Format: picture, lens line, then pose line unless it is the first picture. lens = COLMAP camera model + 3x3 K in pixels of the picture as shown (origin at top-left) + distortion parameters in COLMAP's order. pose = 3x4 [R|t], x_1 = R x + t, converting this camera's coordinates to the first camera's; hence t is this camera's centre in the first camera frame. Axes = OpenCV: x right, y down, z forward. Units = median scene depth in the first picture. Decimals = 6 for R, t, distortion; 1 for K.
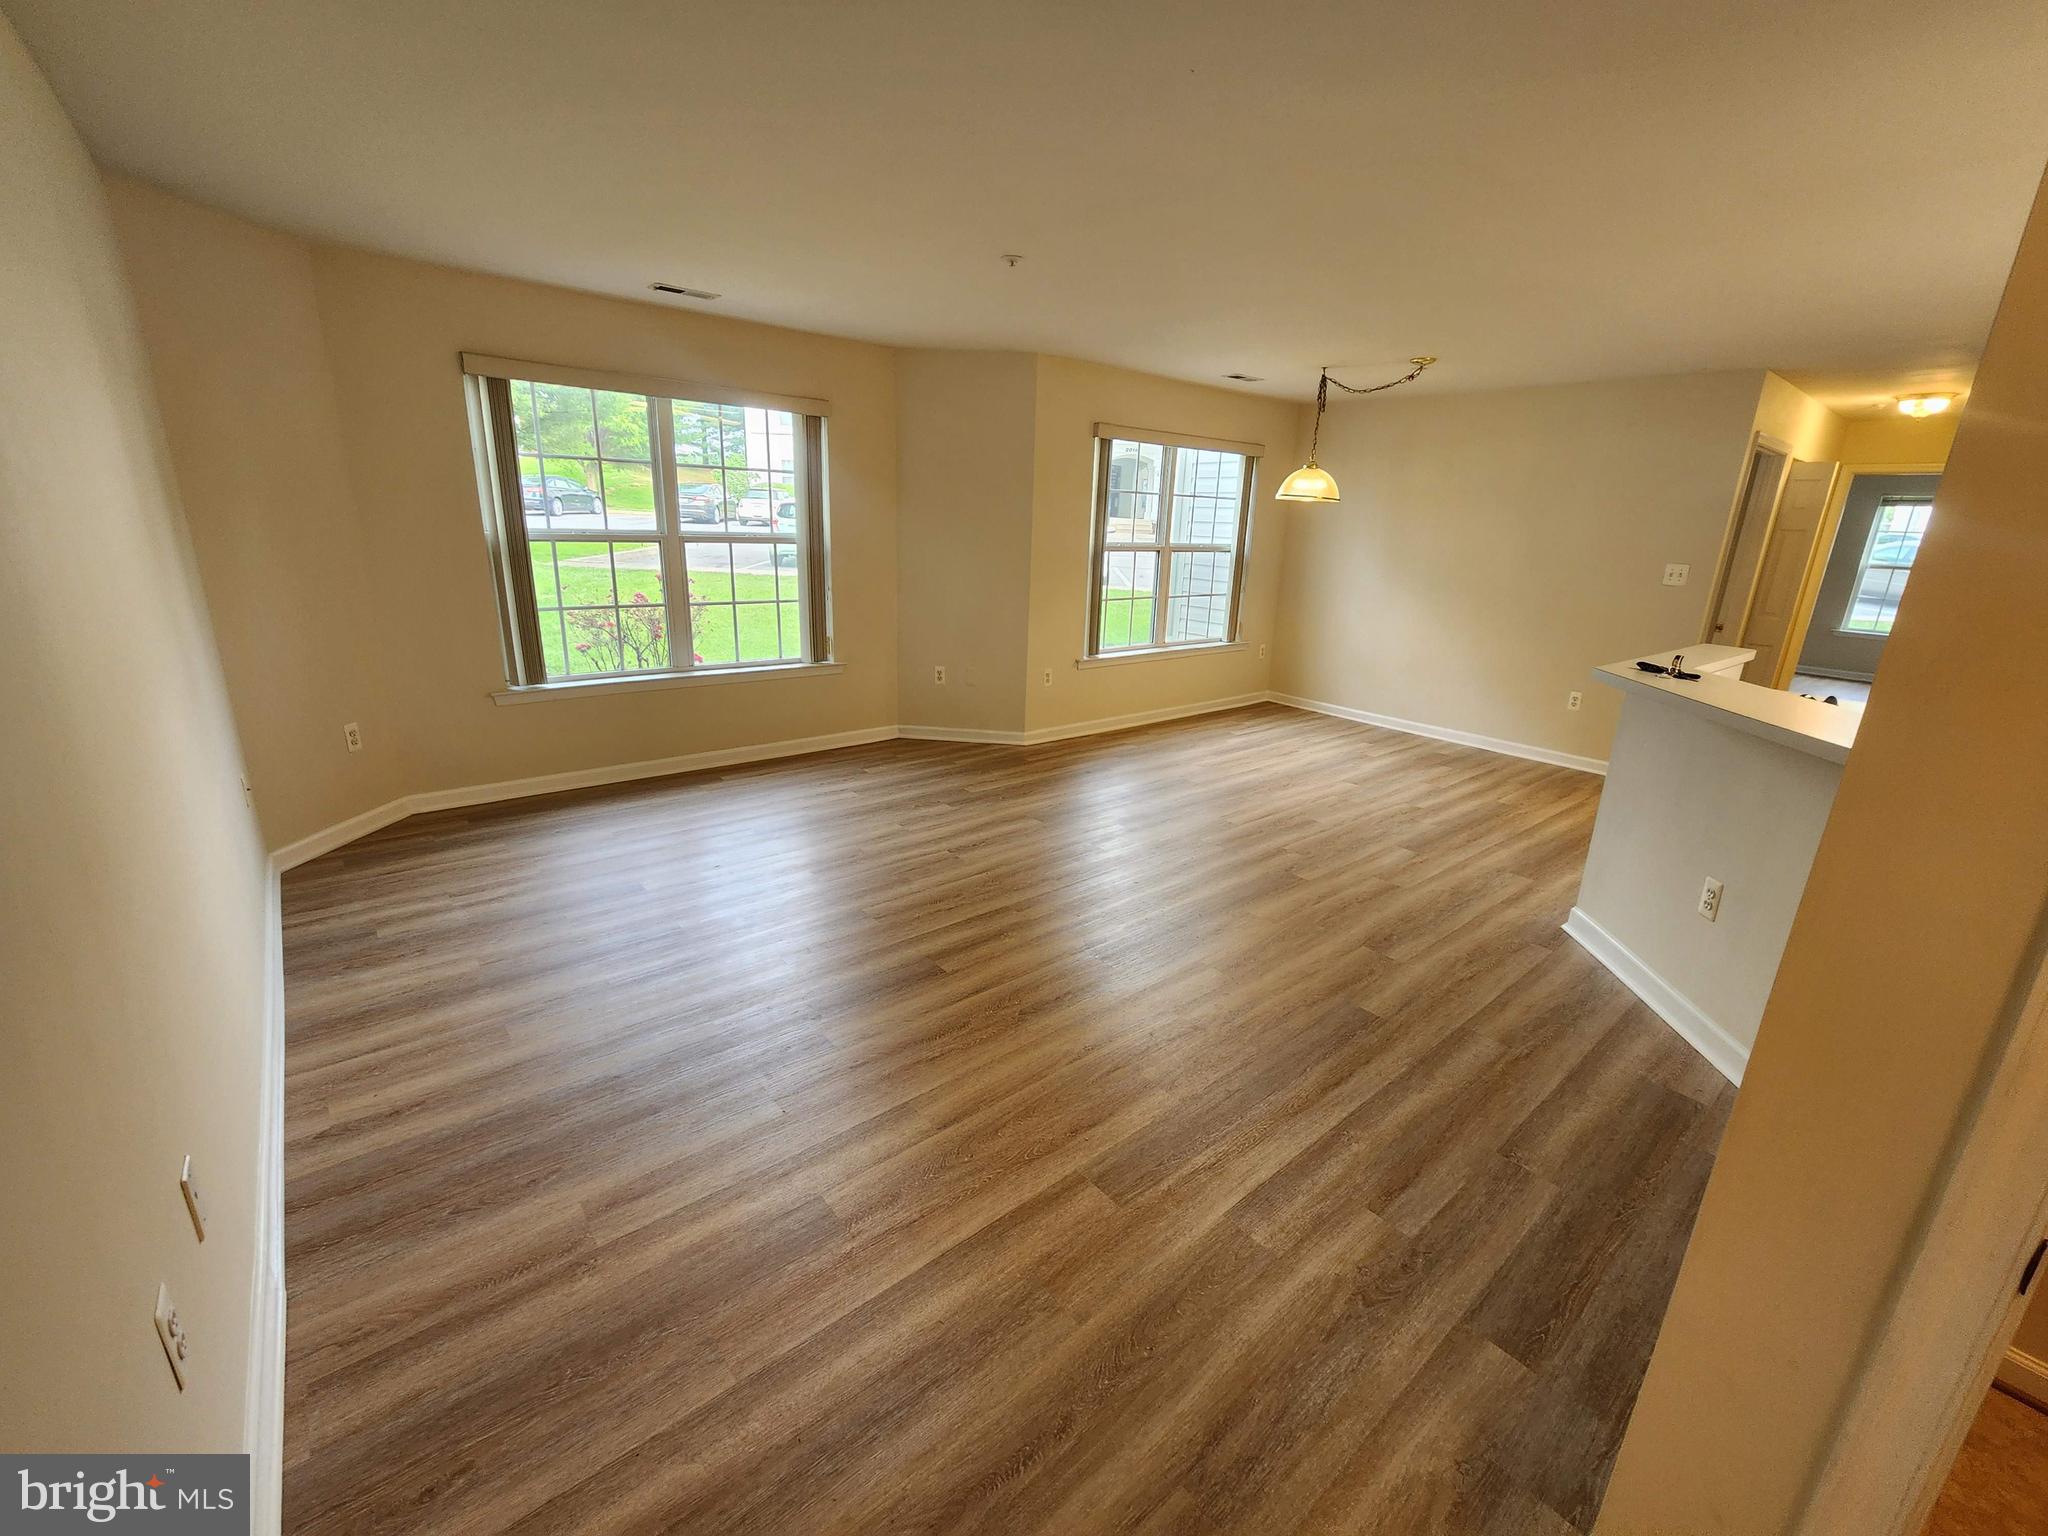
lens RADIAL K [[851.4, 0, 1035.2], [0, 851.4, 755.4], [0, 0, 1]] dist [0.002947, 0.000531]
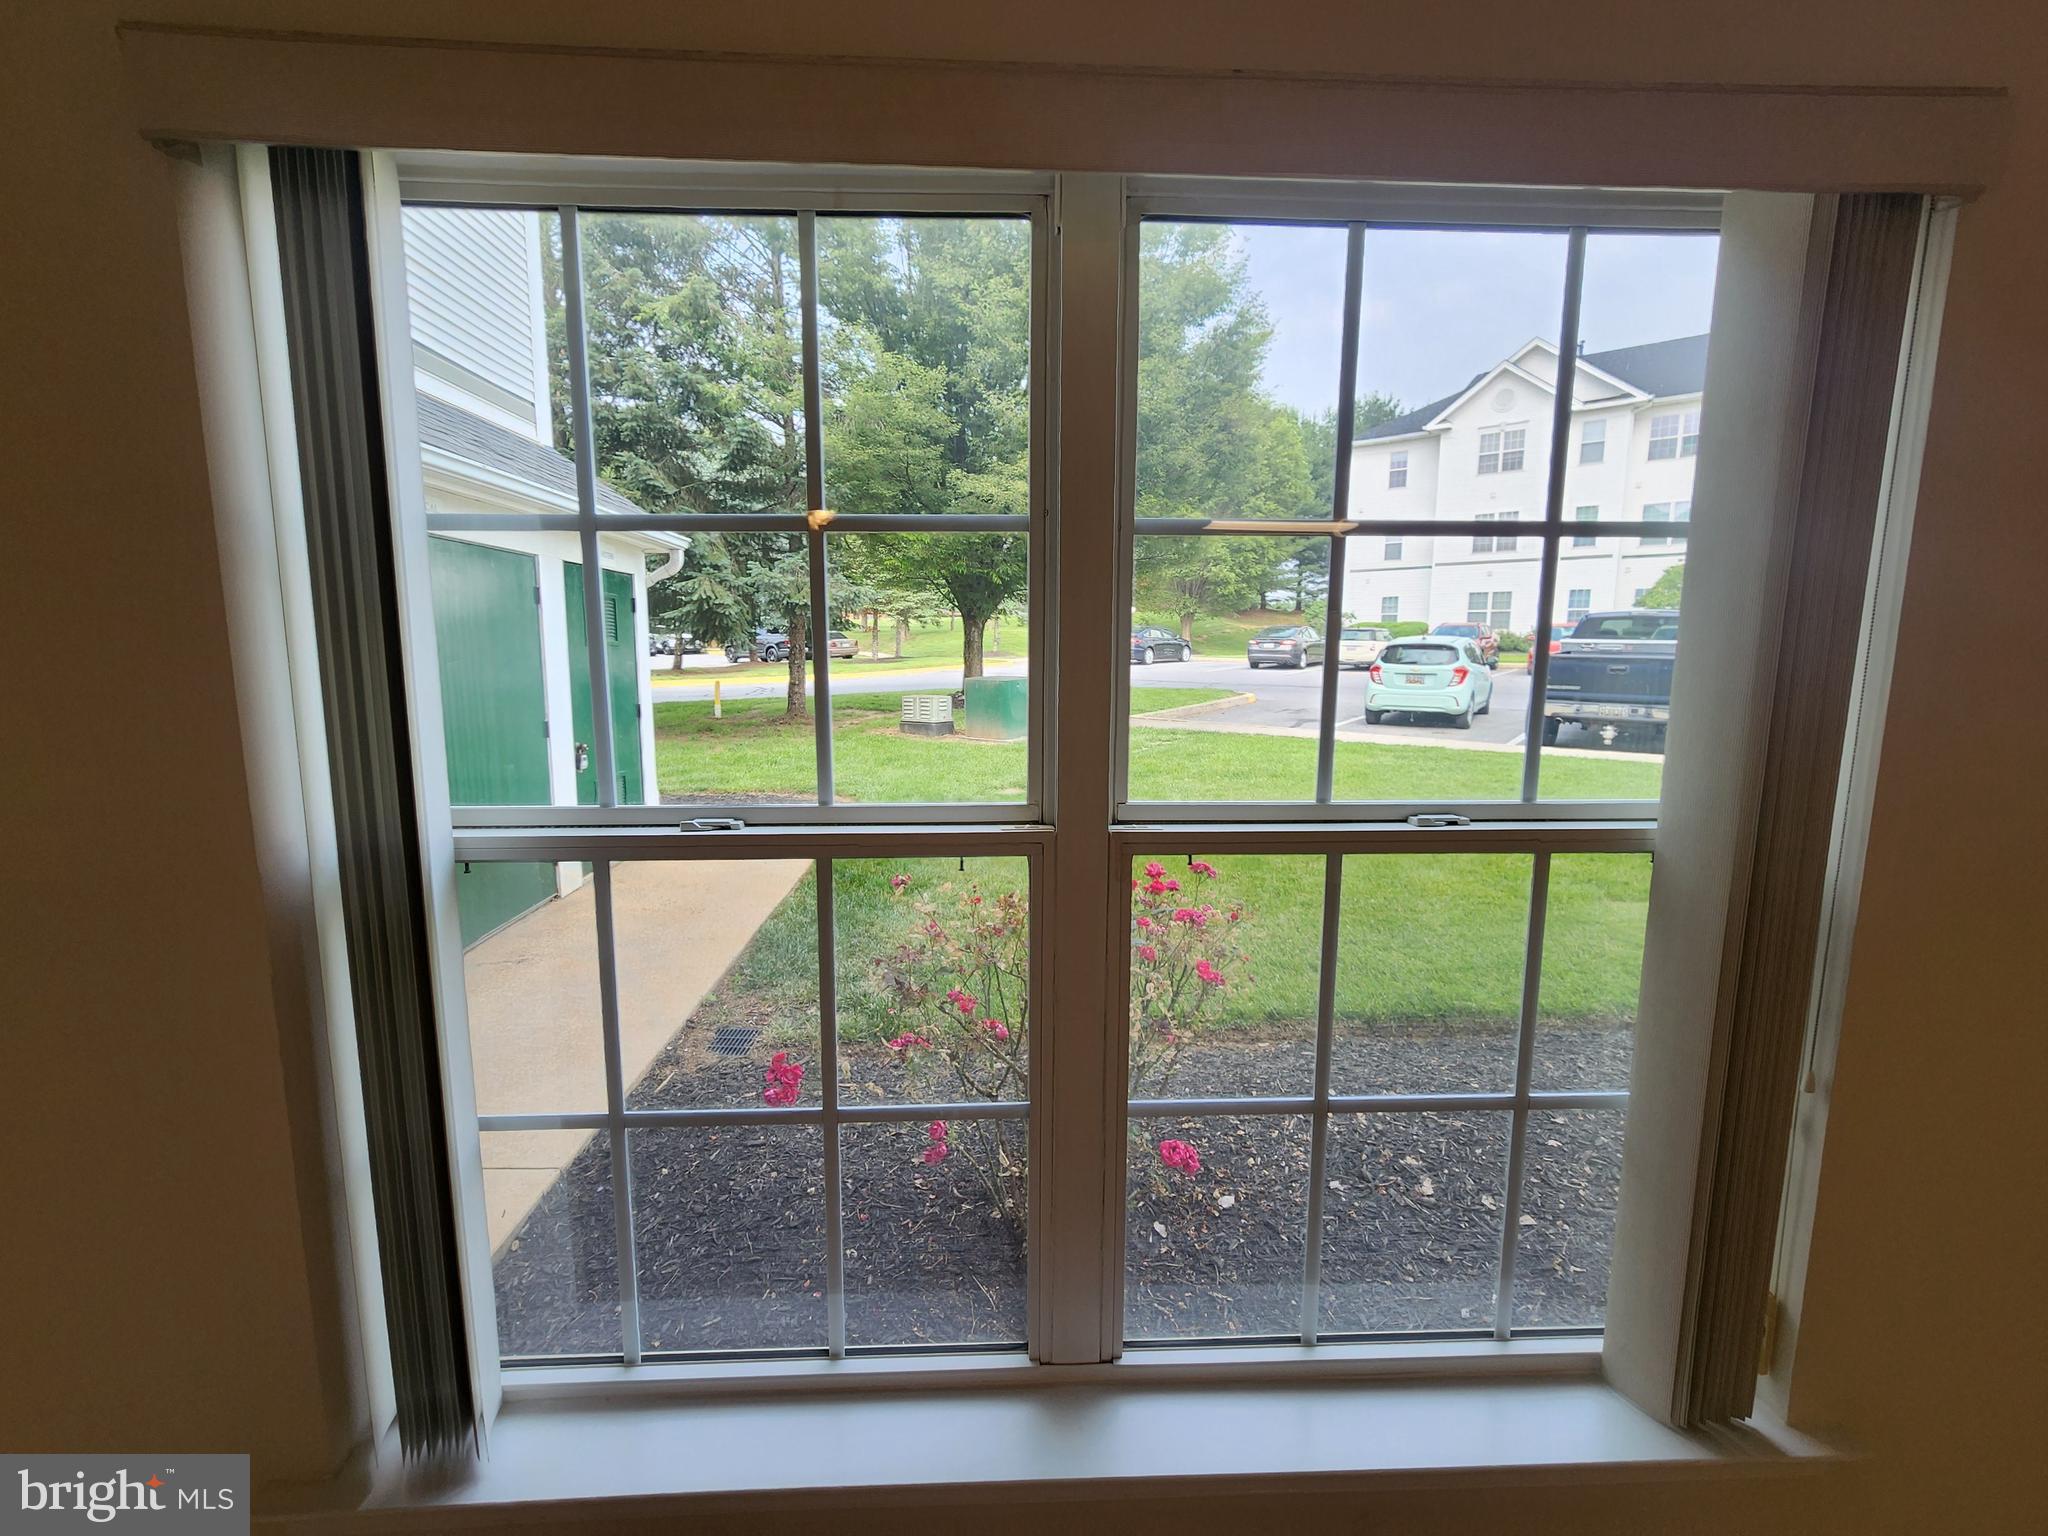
lens RADIAL K [[837.2, 0, 1026.4], [0, 837.2, 760.6], [0, 0, 1]] dist [0.003414, 0.000453]
pose [[0.787596, 0.048650, -0.614269, -0.301014], [-0.139880, 0.984969, -0.101340, -0.250063], [0.600105, 0.165739, 0.782563, 0.812440]]
